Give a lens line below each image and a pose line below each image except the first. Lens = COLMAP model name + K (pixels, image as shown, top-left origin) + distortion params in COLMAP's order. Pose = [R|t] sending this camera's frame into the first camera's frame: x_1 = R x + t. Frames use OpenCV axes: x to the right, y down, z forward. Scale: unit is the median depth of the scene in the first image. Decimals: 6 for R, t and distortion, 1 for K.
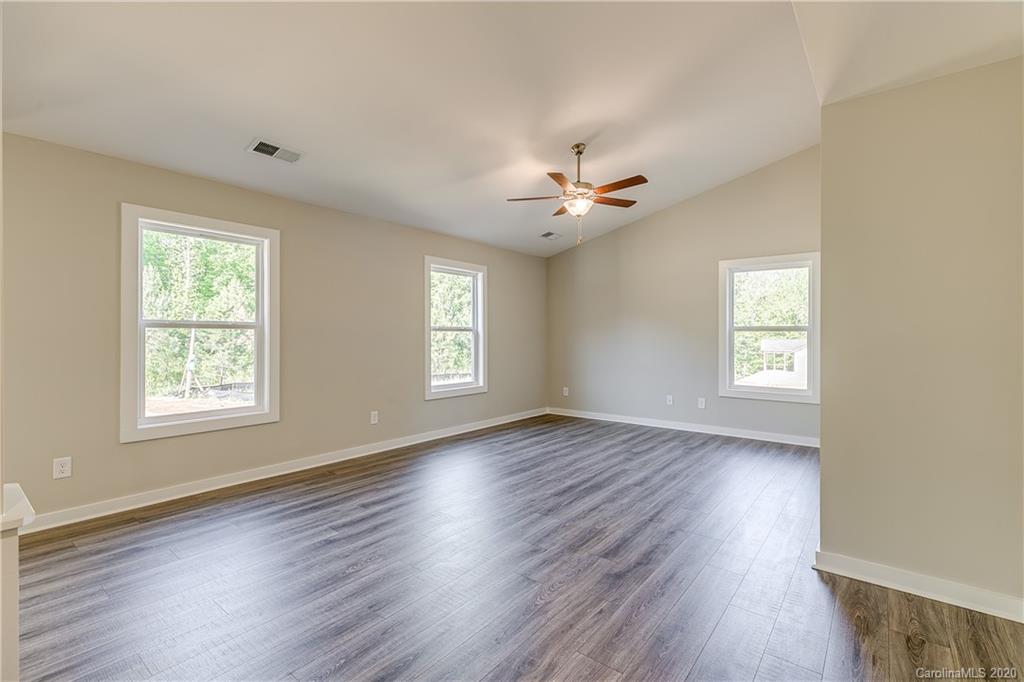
lens RADIAL K [[458.2, 0, 513.1], [0, 458.2, 338.2], [0, 0, 1]] dist [0.002566, -0.000058]
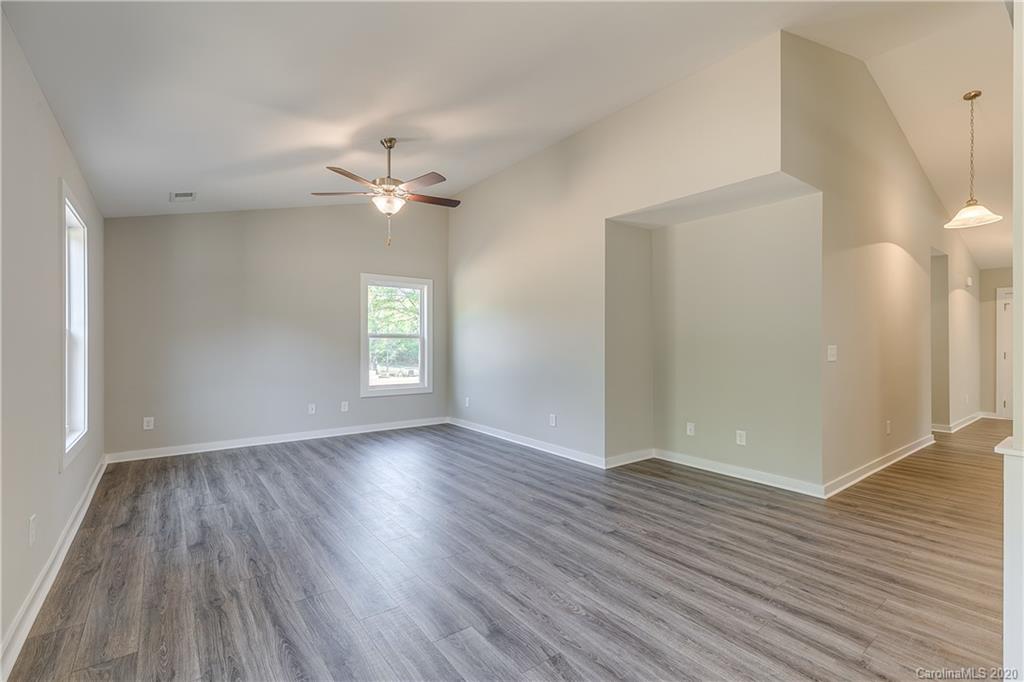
lens RADIAL K [[464.0, 0, 513.3], [0, 464.0, 340.6], [0, 0, 1]] dist [0.000735, 0.000044]
pose [[0.244735, 0.003517, 0.969584, -0.716602], [0.000257, 0.999993, -0.003692, -0.004083], [-0.969590, 0.001153, 0.244732, 0.522972]]
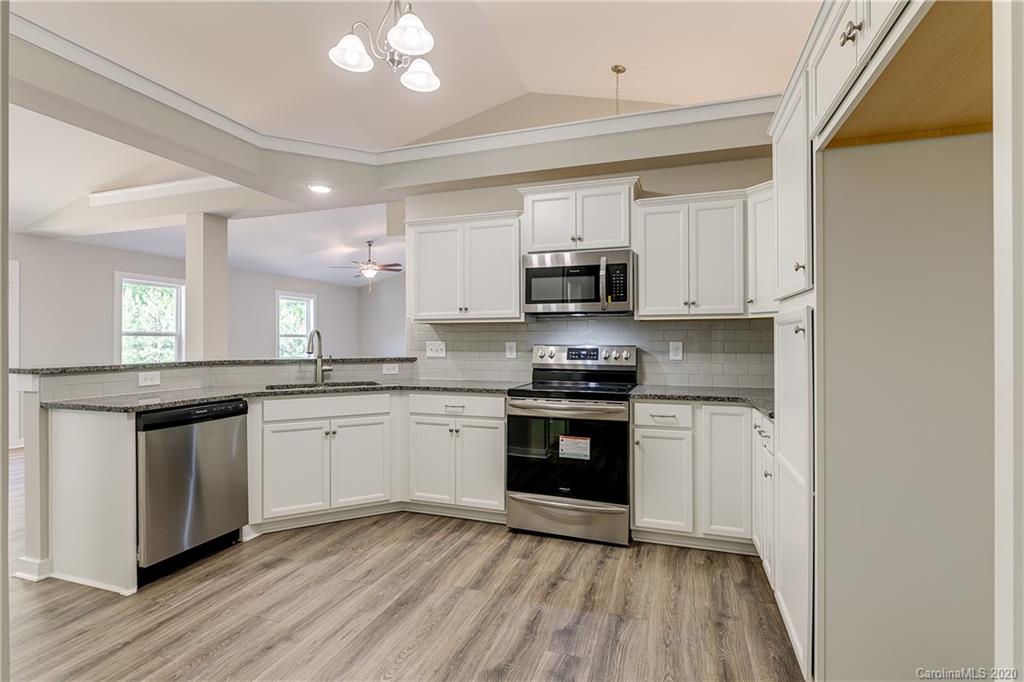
lens RADIAL K [[484.8, 0, 512.8], [0, 484.8, 337.6], [0, 0, 1]] dist [-0.000033, -0.000050]
pose [[0.942291, 0.001192, 0.334793, 0.028097], [0.001822, 0.999961, -0.008689, 0.004097], [-0.334790, 0.008797, 0.942252, -1.126508]]
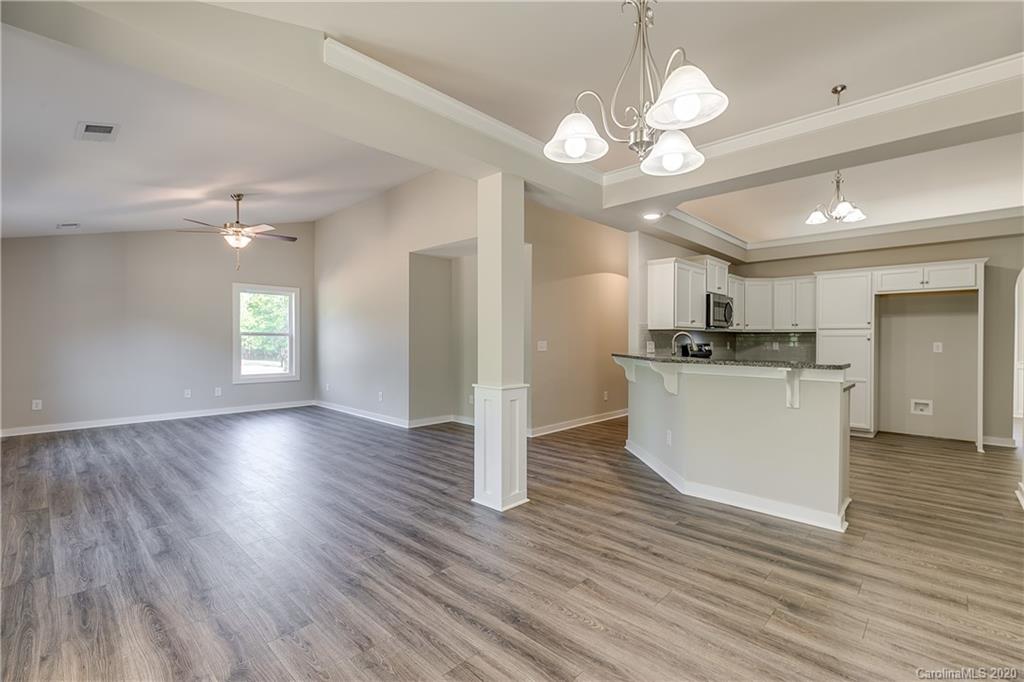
lens RADIAL K [[460.6, 0, 514.0], [0, 460.6, 339.7], [0, 0, 1]] dist [0.002493, 0.000633]
pose [[0.088451, -0.000401, 0.996080, -1.108644], [0.000847, 1.000000, 0.000327, -0.003148], [-0.996080, 0.000815, 0.088452, 0.094059]]
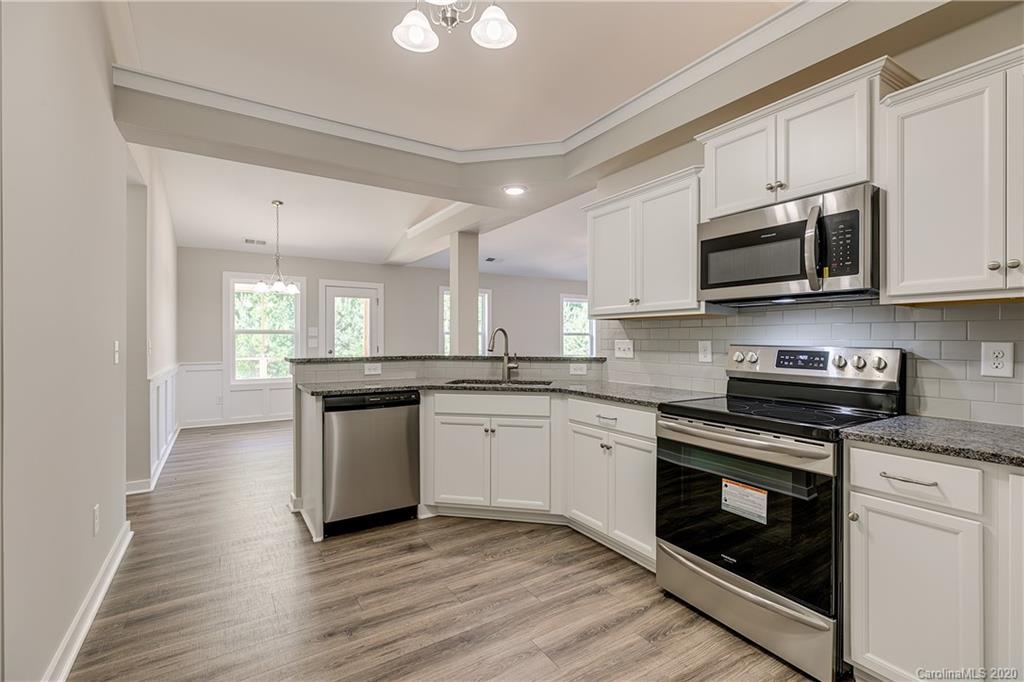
lens RADIAL K [[458.2, 0, 513.1], [0, 458.2, 338.2], [0, 0, 1]] dist [0.002566, -0.000058]
pose [[0.945392, 0.000964, -0.325935, 0.282251], [-0.002189, 0.999992, -0.003390, 0.003373], [0.325929, 0.003918, 0.945386, -0.982654]]
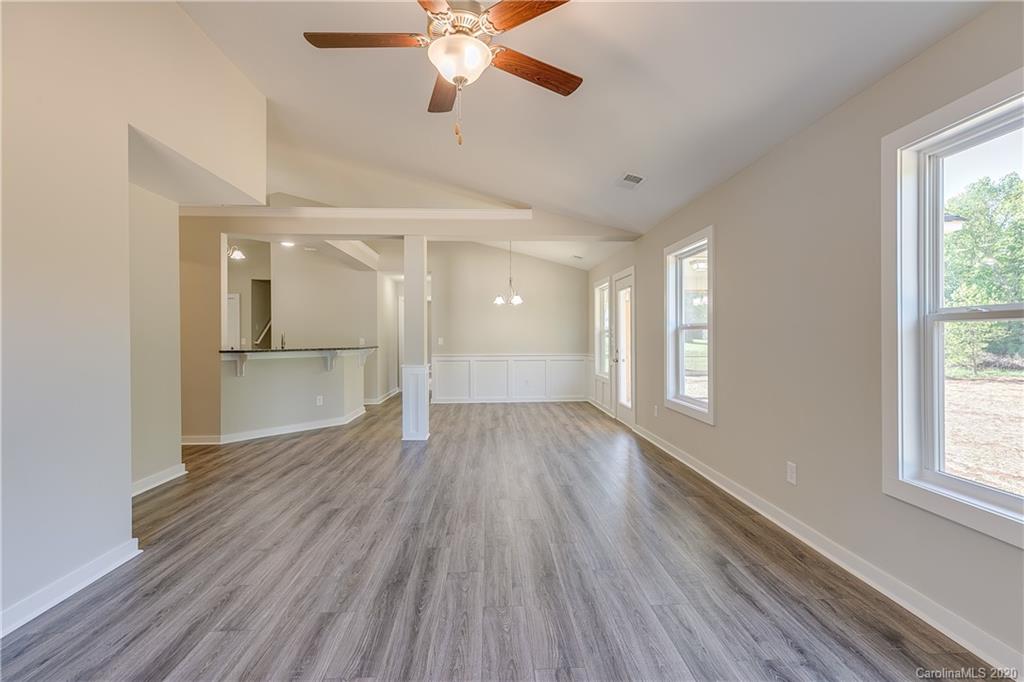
lens RADIAL K [[460.6, 0, 514.0], [0, 460.6, 339.7], [0, 0, 1]] dist [0.002493, 0.000633]
pose [[-0.743937, 0.005949, -0.668223, 0.421266], [0.001604, 0.999973, 0.007116, -0.005212], [0.668248, 0.004222, -0.743927, 1.394256]]
